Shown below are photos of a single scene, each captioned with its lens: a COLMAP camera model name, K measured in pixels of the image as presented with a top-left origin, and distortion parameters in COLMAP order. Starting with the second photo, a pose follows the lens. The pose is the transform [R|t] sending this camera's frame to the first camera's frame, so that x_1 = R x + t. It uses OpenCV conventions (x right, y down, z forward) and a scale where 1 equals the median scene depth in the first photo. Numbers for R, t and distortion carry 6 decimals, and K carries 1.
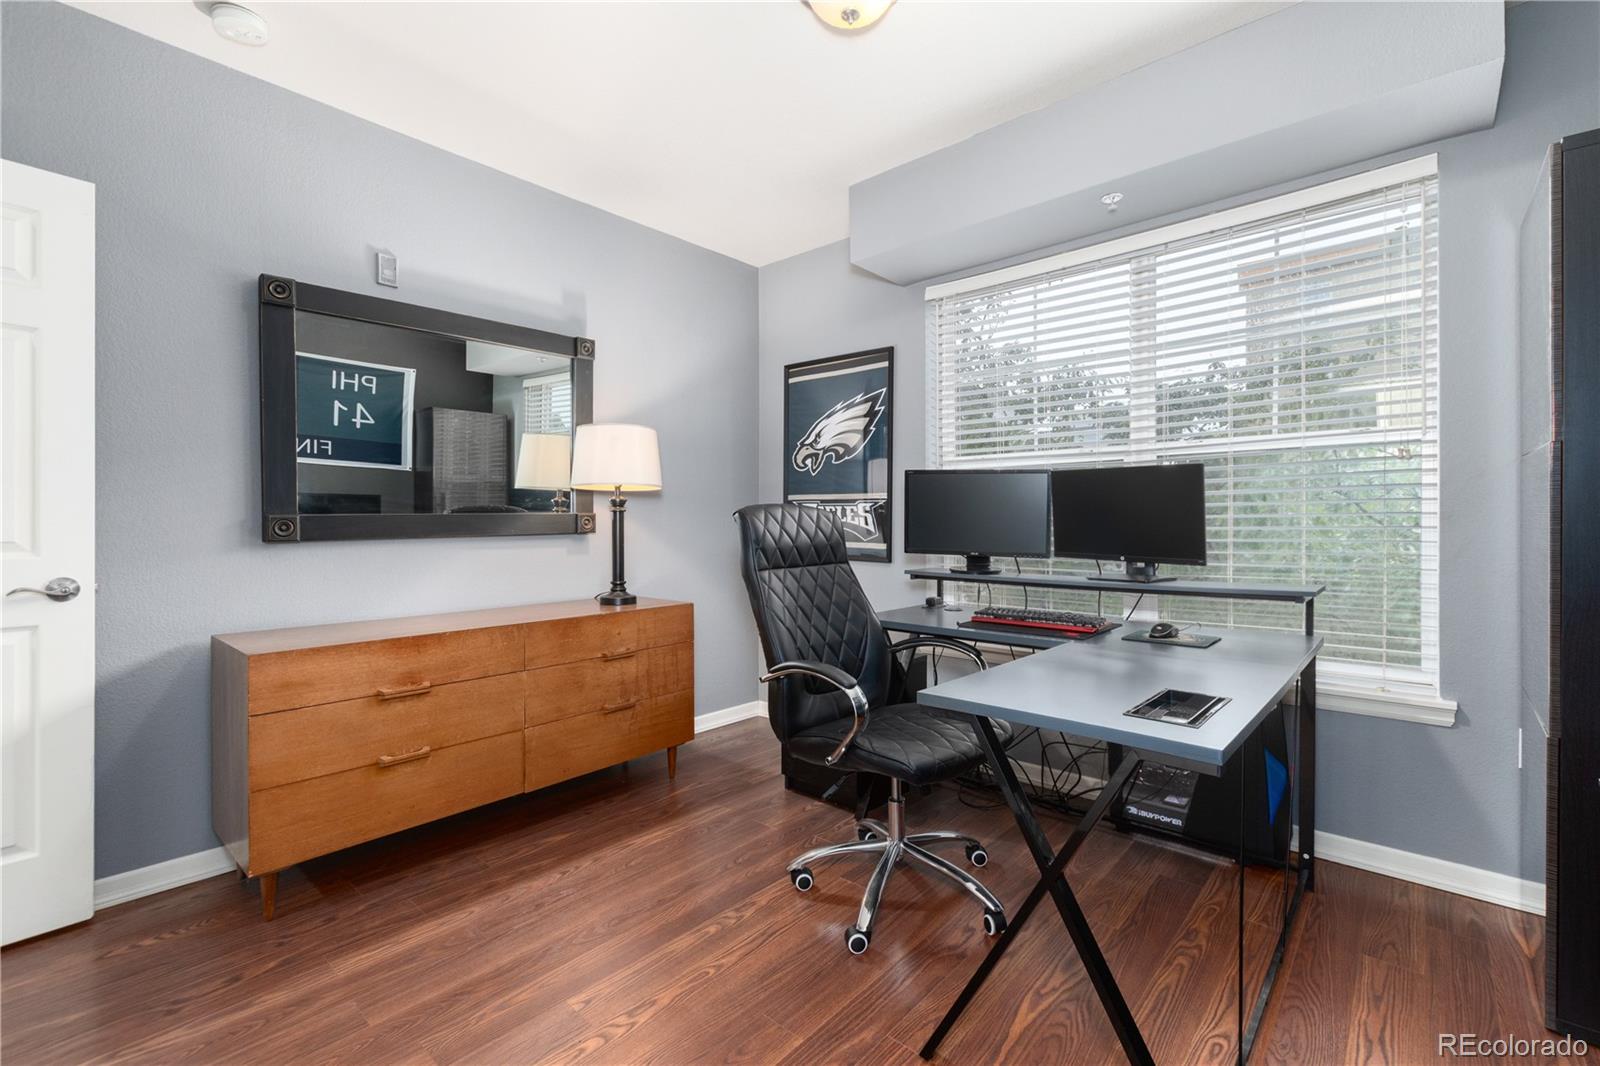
lens RADIAL K [[704.0, 0, 800.8], [0, 704.0, 520.2], [0, 0, 1]] dist [0.001043, -0.001040]
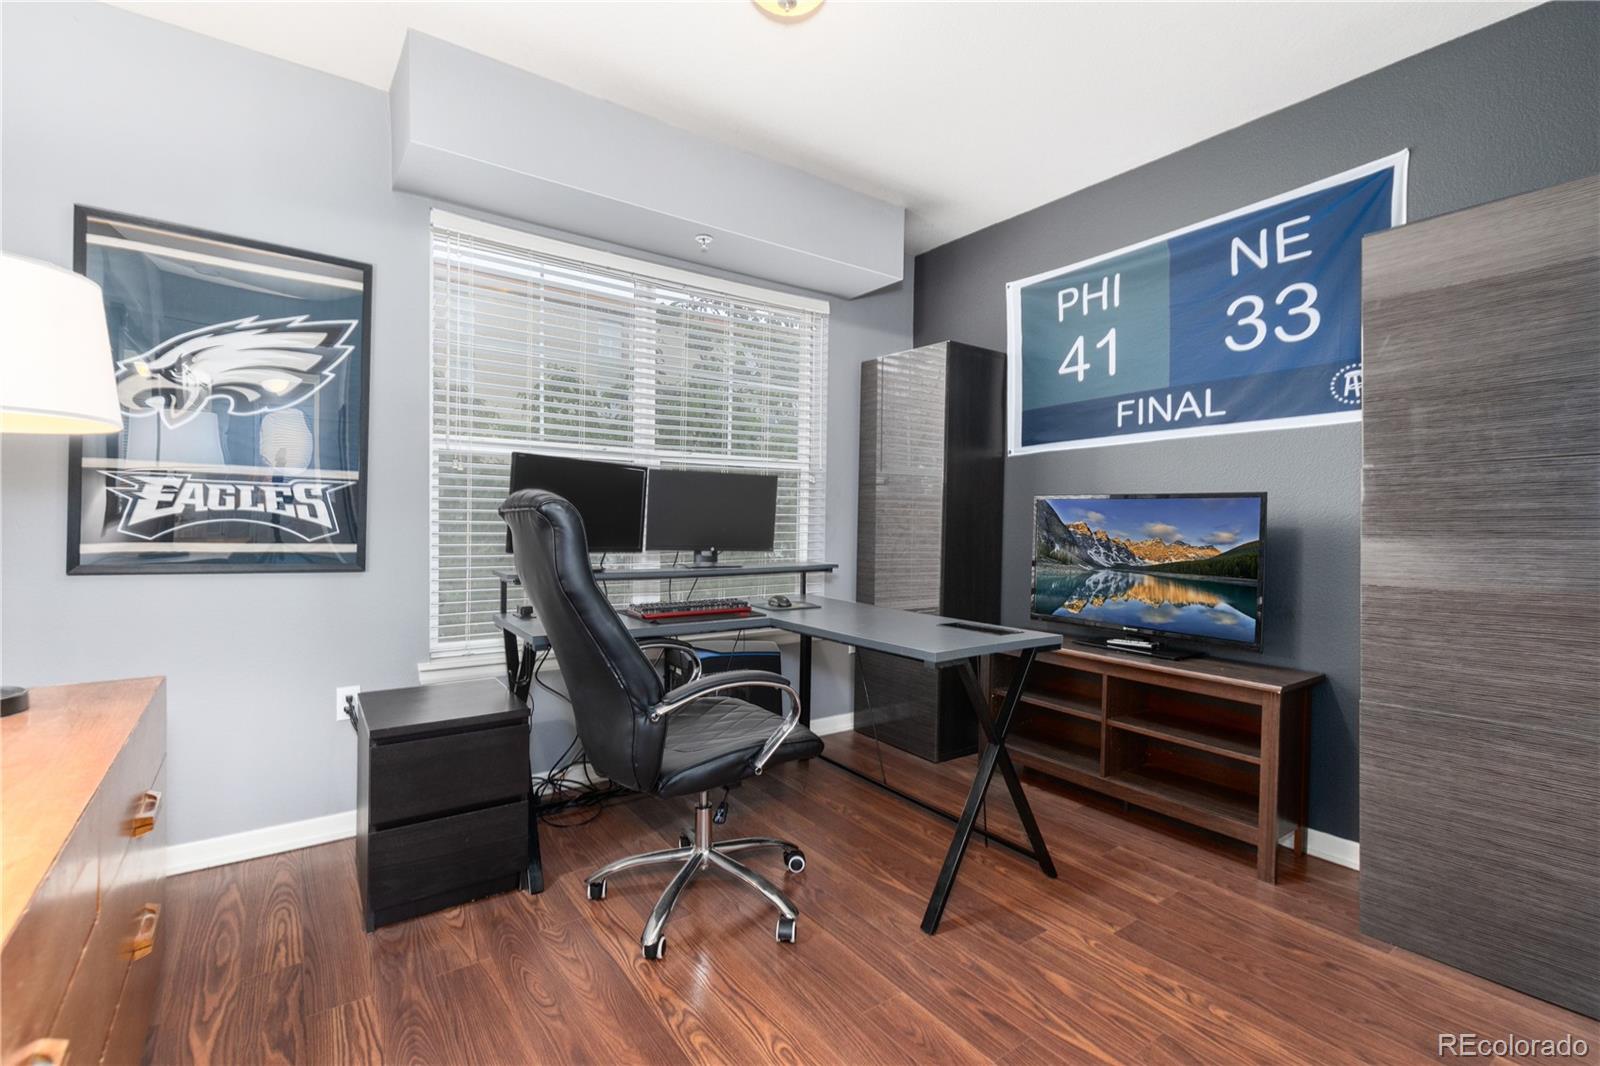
lens RADIAL K [[731.9, 0, 800.0], [0, 731.9, 533.0], [0, 0, 1]] dist [-0.000844, -0.000633]
pose [[0.195984, -0.016180, 0.980474, -0.507884], [-0.019411, 0.999604, 0.020376, -0.000916], [-0.980415, -0.023025, 0.195592, 0.423179]]
